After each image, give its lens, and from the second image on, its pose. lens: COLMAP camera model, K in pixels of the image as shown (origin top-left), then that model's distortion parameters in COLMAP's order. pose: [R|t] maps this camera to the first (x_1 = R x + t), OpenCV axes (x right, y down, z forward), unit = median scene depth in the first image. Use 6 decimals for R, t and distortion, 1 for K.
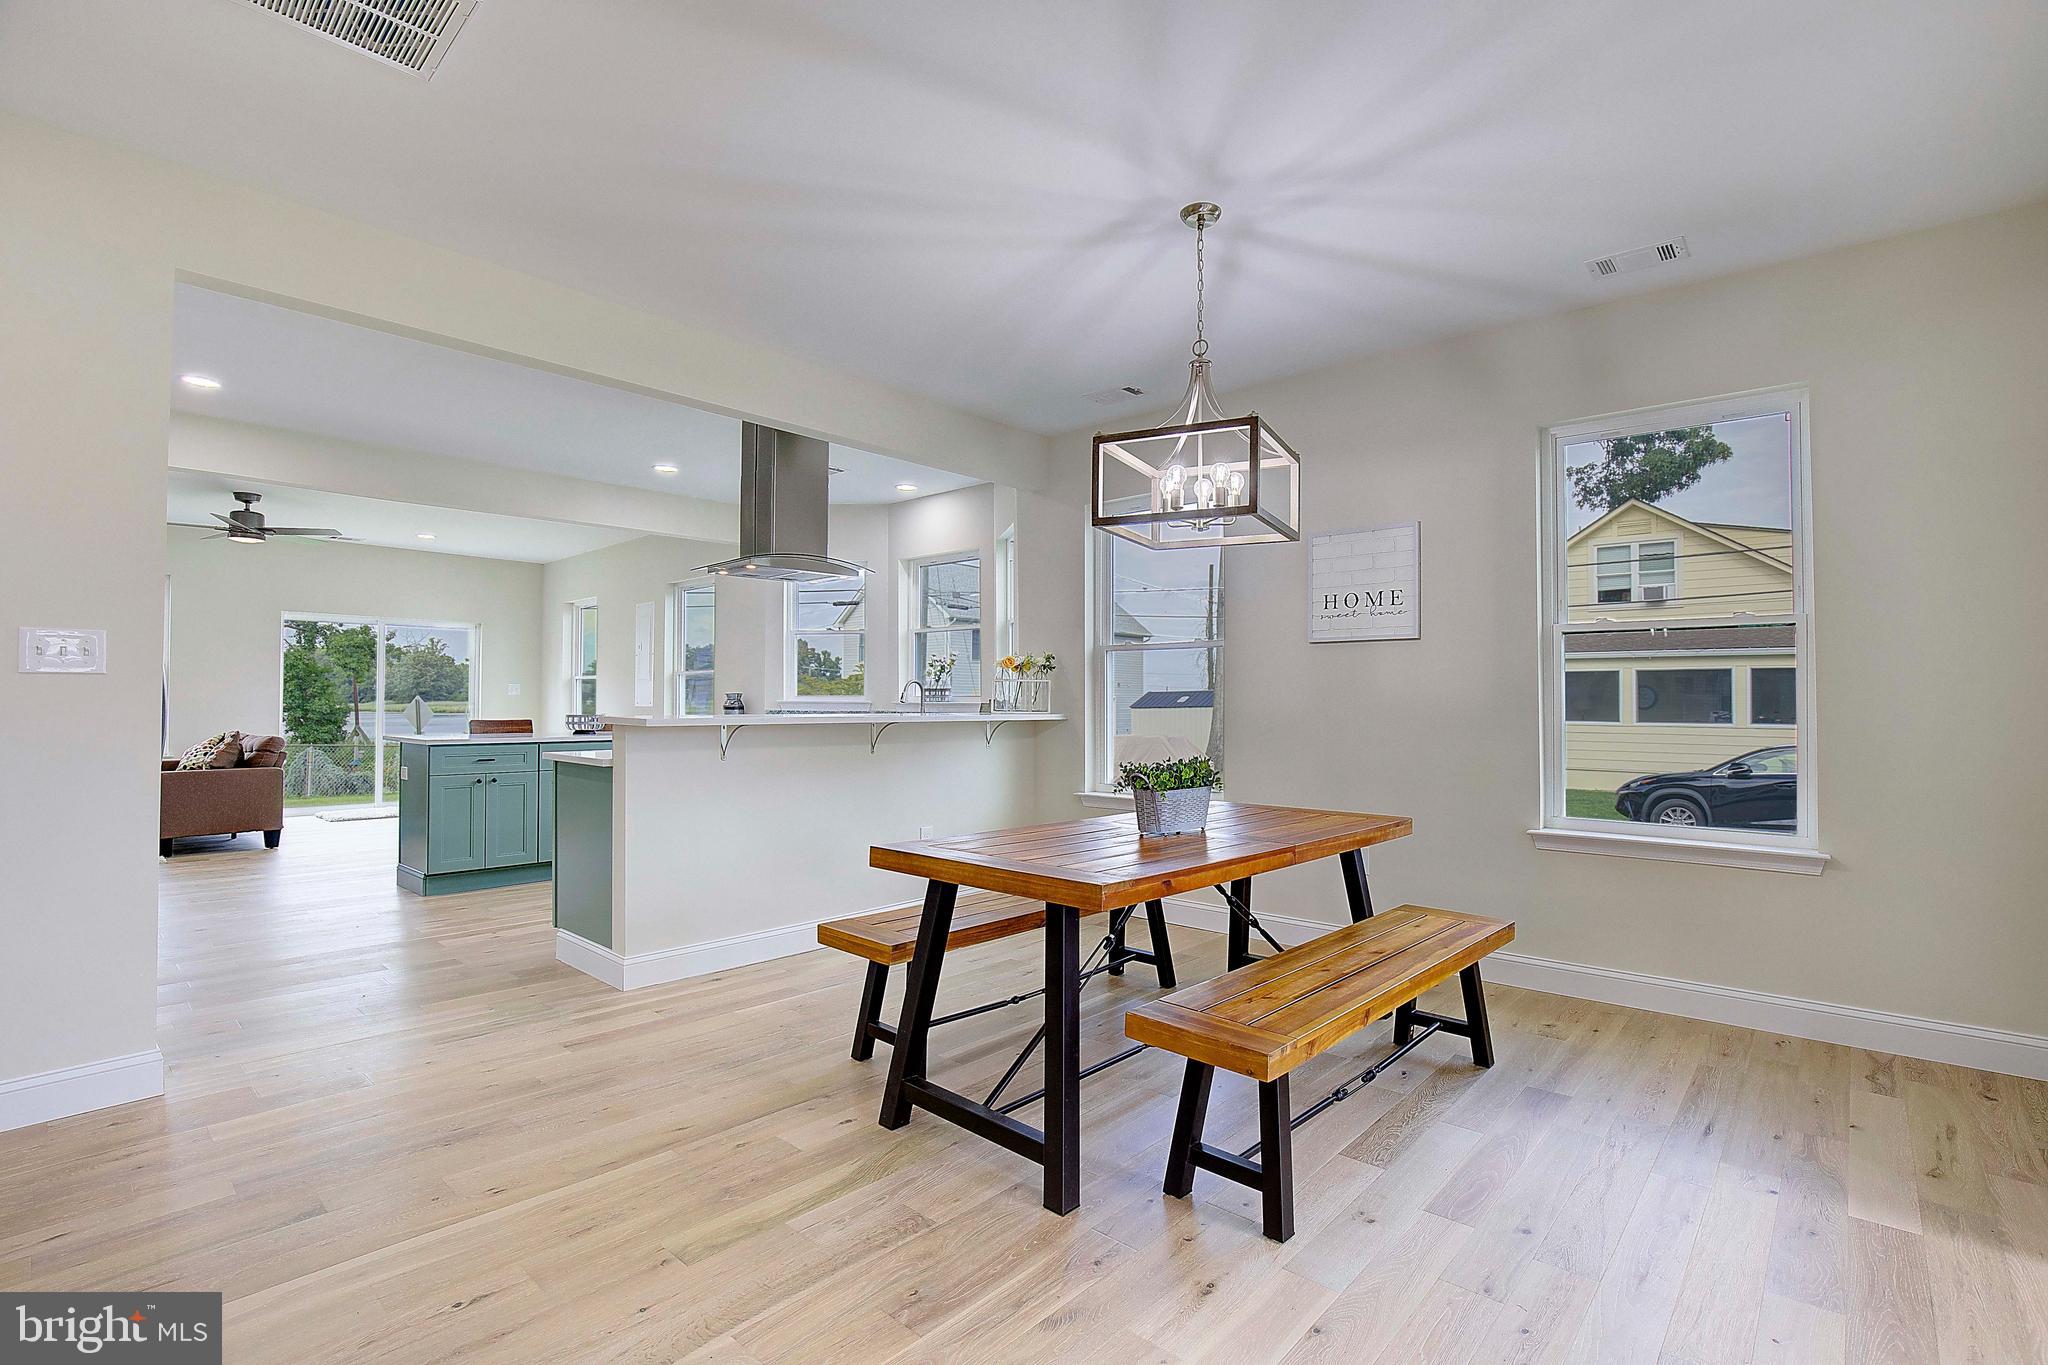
lens RADIAL K [[937.0, 0, 1039.7], [0, 937.0, 690.1], [0, 0, 1]] dist [-0.045763, 0.012663]
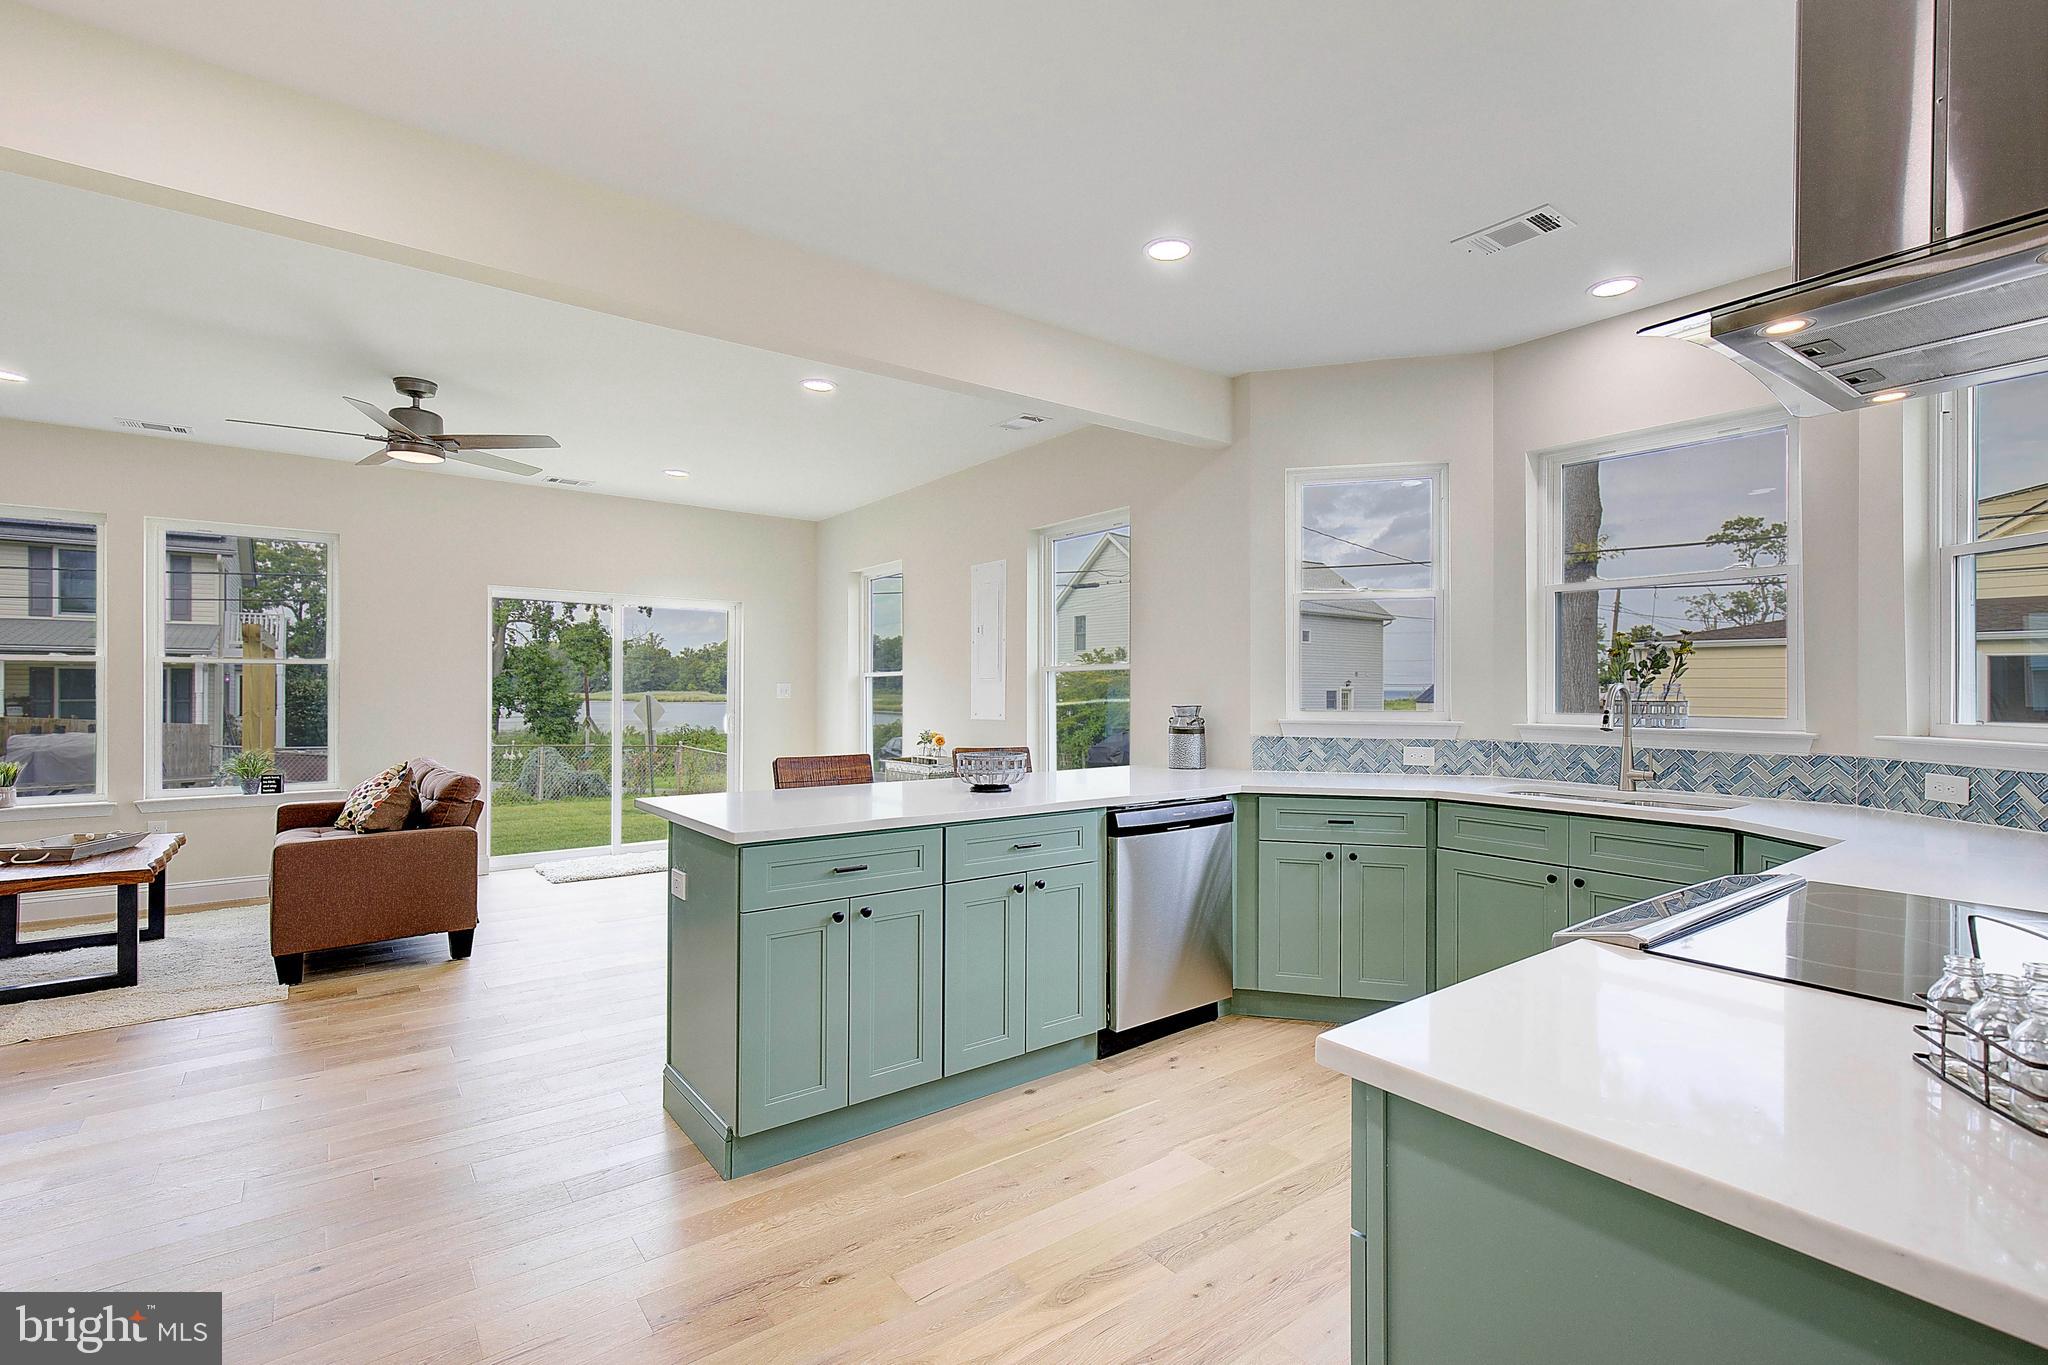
lens RADIAL K [[924.6, 0, 1038.9], [0, 924.6, 695.2], [0, 0, 1]] dist [0.002106, -0.000342]
pose [[0.982735, -0.000321, -0.185018, -0.169551], [0.003627, 0.999840, 0.017533, -0.007051], [0.184982, -0.017901, 0.982579, 0.227984]]
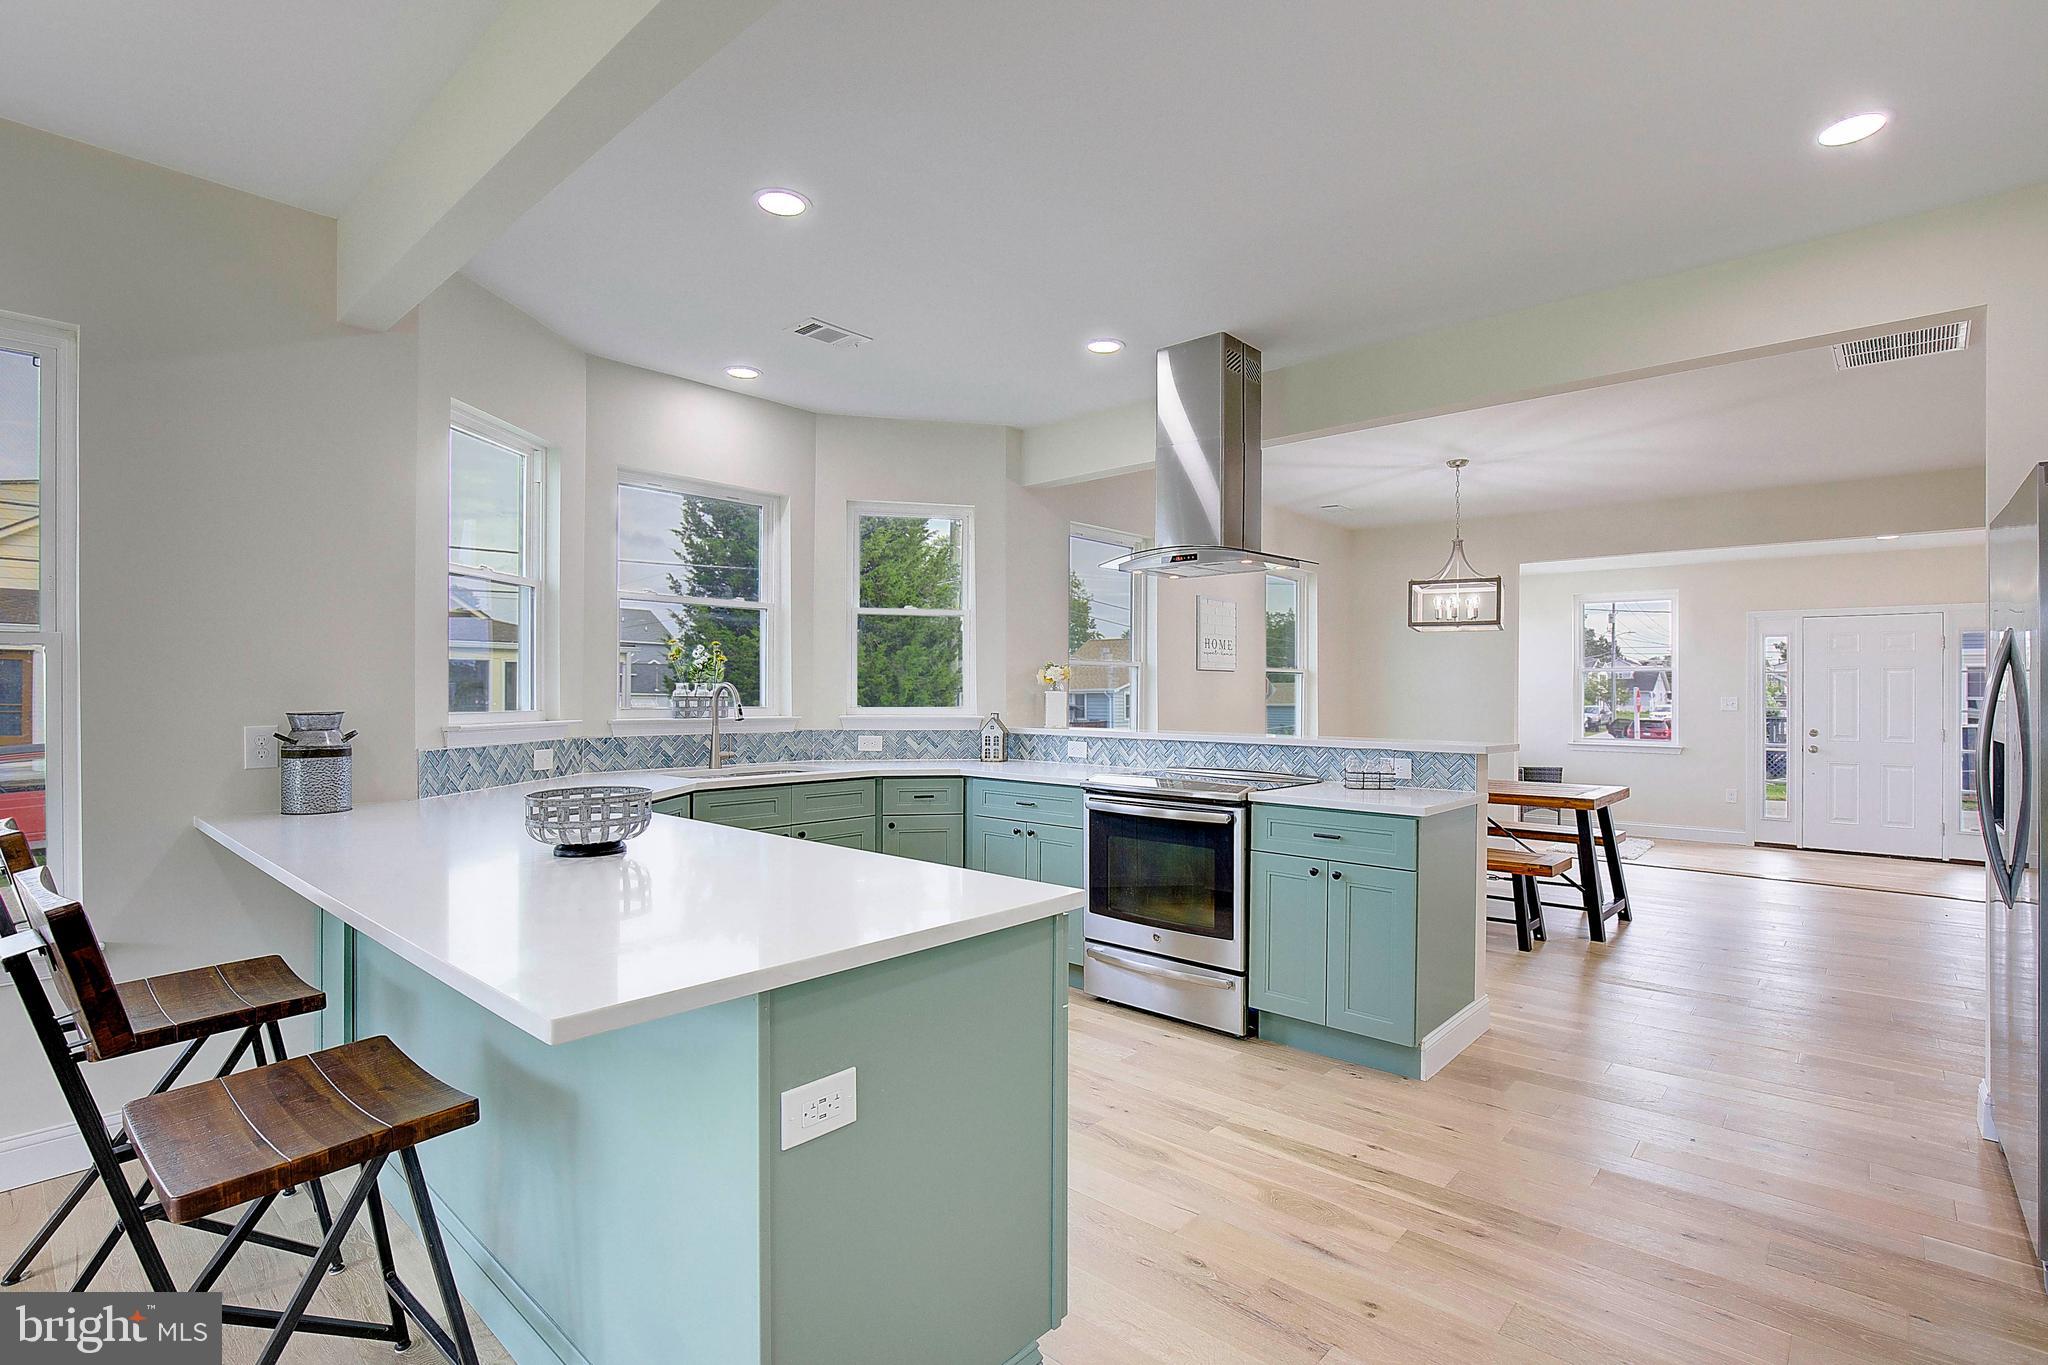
lens RADIAL K [[959.3, 0, 1049.1], [0, 959.3, 694.5], [0, 0, 1]] dist [-0.017083, 0.000506]
pose [[-0.002742, -0.008779, 0.999958, -0.378756], [-0.016020, 0.999834, 0.008733, -0.006078], [-0.999868, -0.015996, -0.002882, 0.386152]]
